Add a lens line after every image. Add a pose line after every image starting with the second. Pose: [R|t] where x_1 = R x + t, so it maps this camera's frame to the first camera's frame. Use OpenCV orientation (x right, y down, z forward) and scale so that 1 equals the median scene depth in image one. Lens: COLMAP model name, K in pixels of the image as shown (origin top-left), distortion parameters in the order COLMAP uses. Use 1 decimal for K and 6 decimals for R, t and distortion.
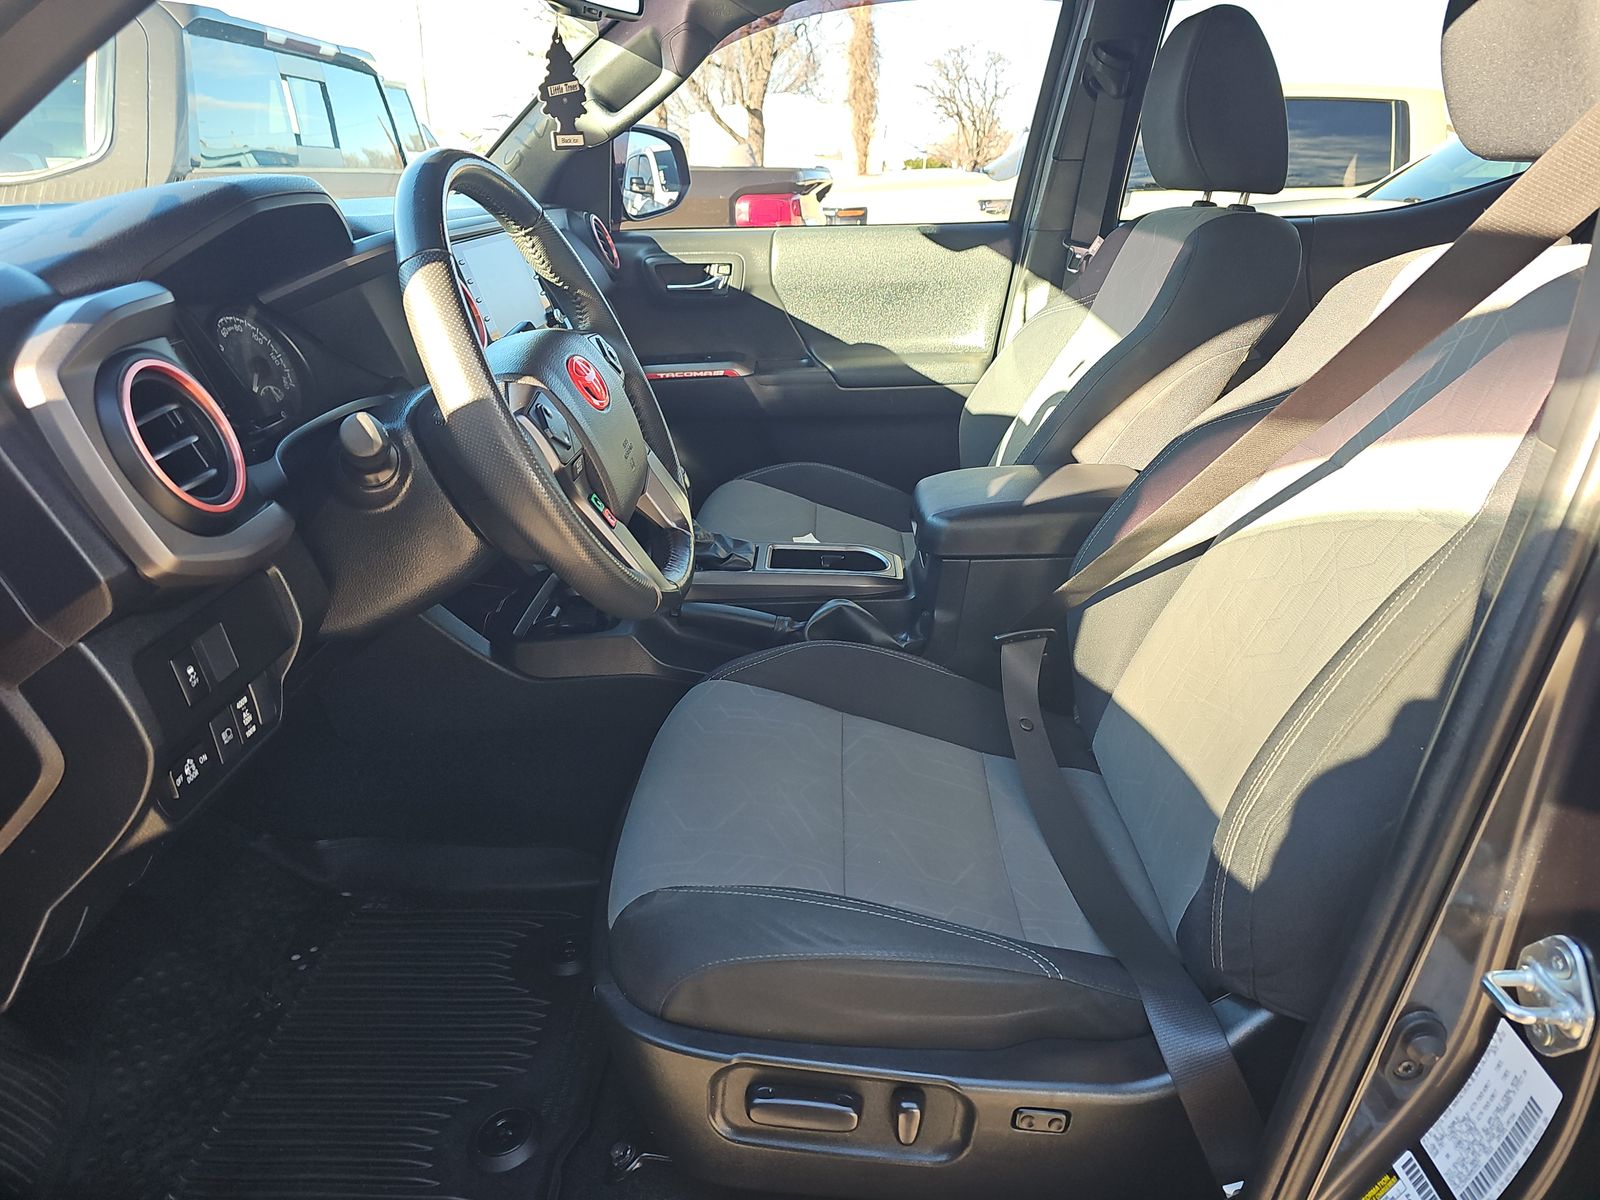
lens RADIAL K [[1051.9, 0, 802.0], [0, 1051.9, 573.7], [0, 0, 1]] dist [0.050901, -0.042814]
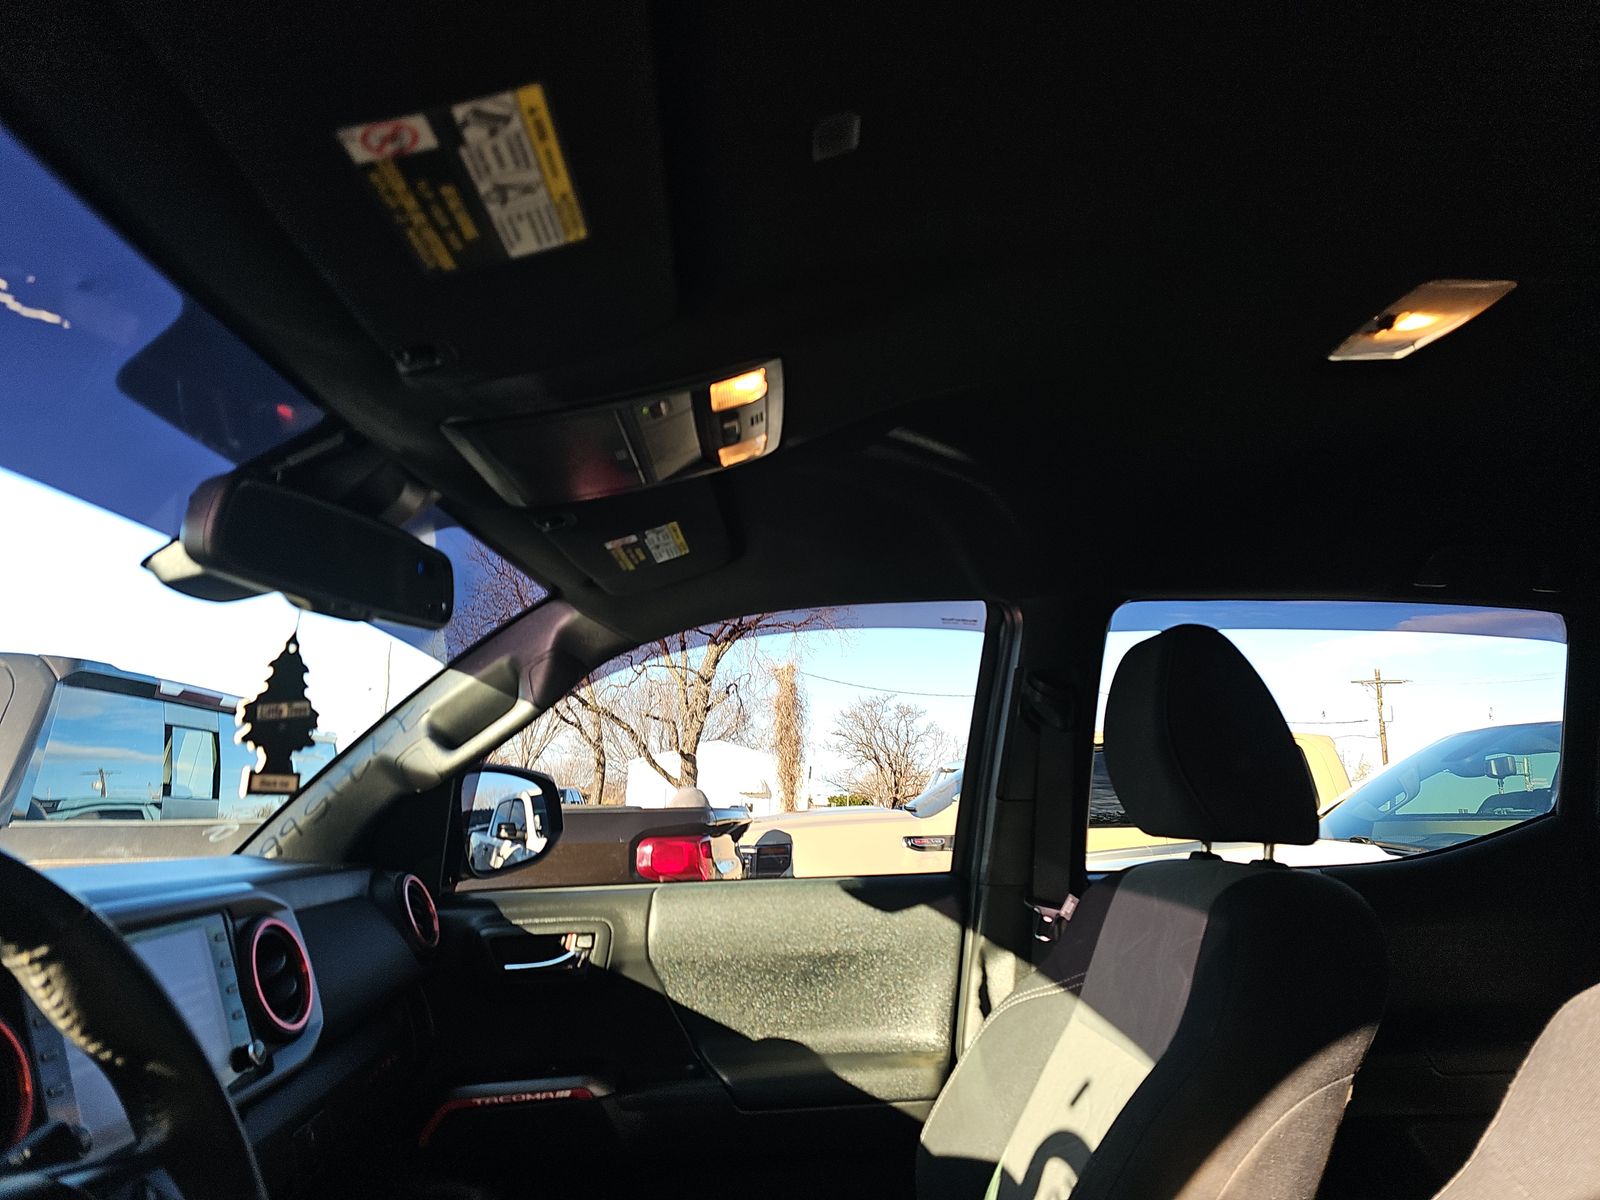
lens RADIAL K [[1051.9, 0, 802.0], [0, 1051.9, 573.7], [0, 0, 1]] dist [0.050901, -0.042814]
pose [[0.997840, 0.005656, 0.065443, 0.029957], [0.031239, 0.835552, -0.548522, -0.088320], [-0.057784, 0.549382, 0.833571, 0.219625]]
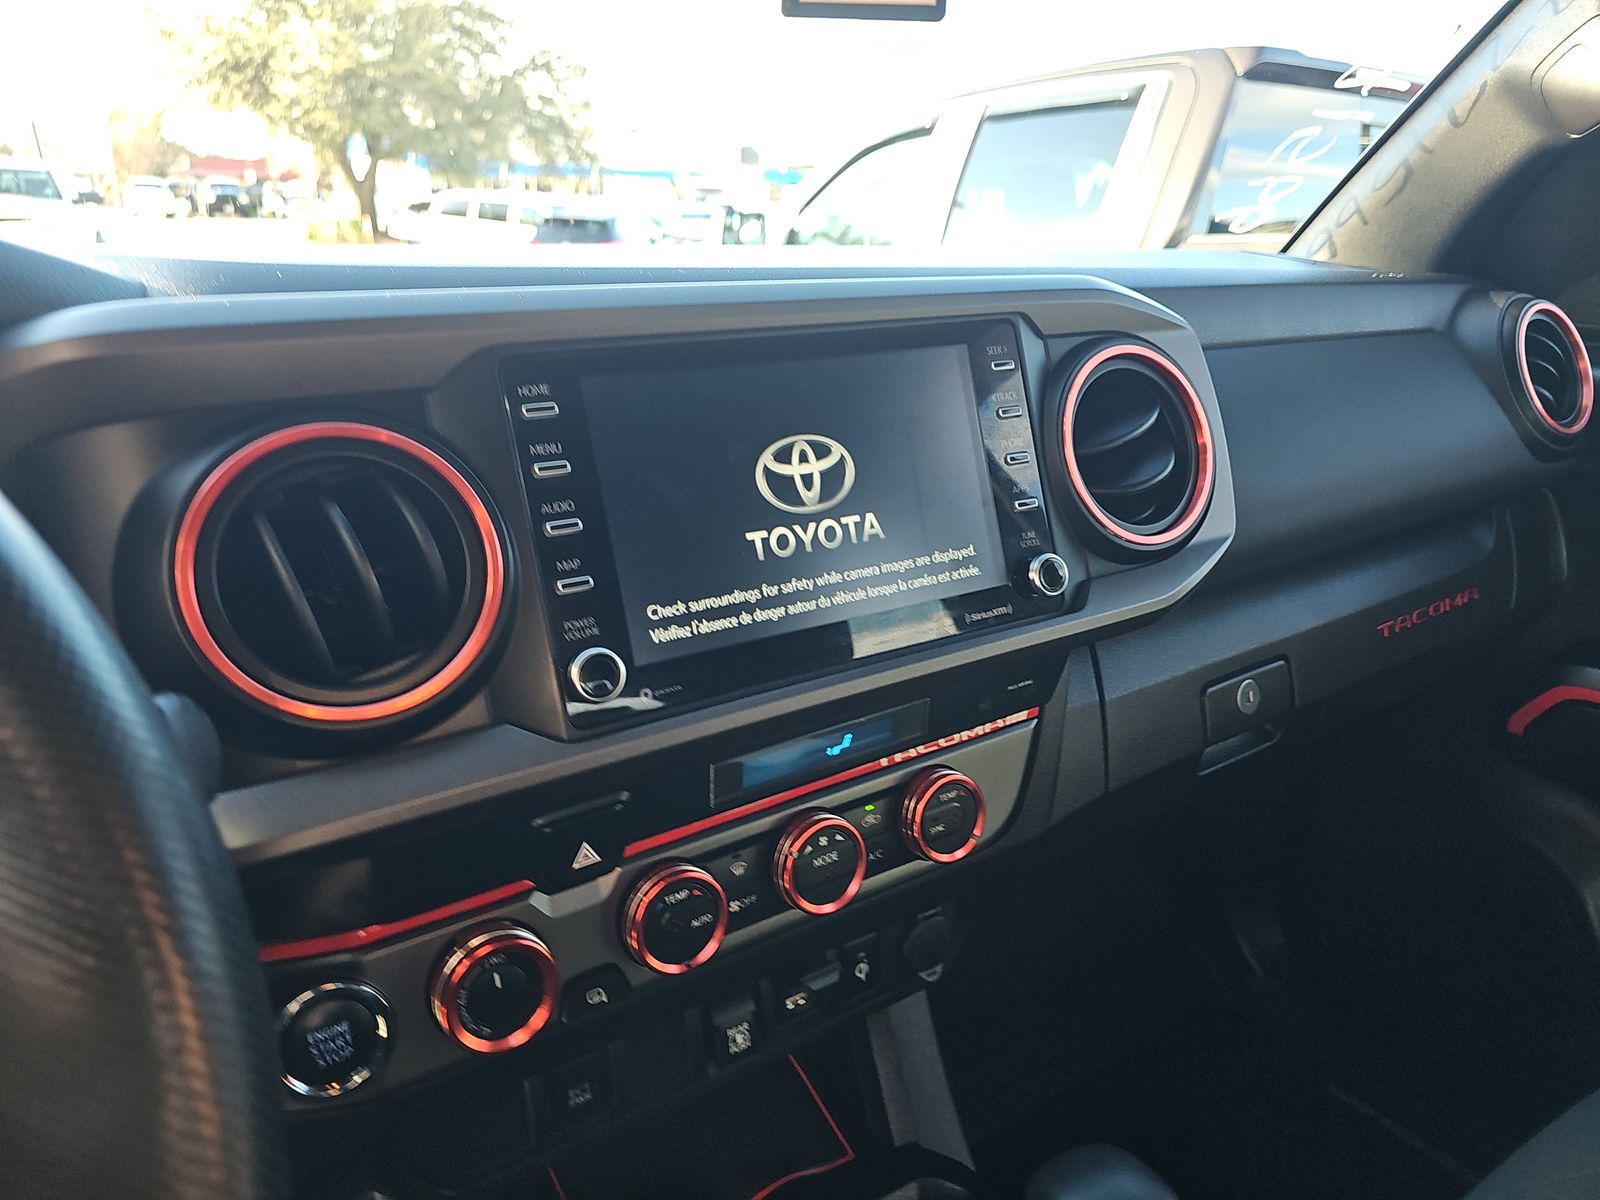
lens RADIAL K [[1067.5, 0, 798.0], [0, 1067.5, 539.5], [0, 0, 1]] dist [0.187353, -0.136943]
pose [[0.584895, 0.235002, -0.776320, -0.002661], [-0.315399, 0.947680, 0.049247, -0.170076], [0.747276, 0.216046, 0.628412, 0.496356]]
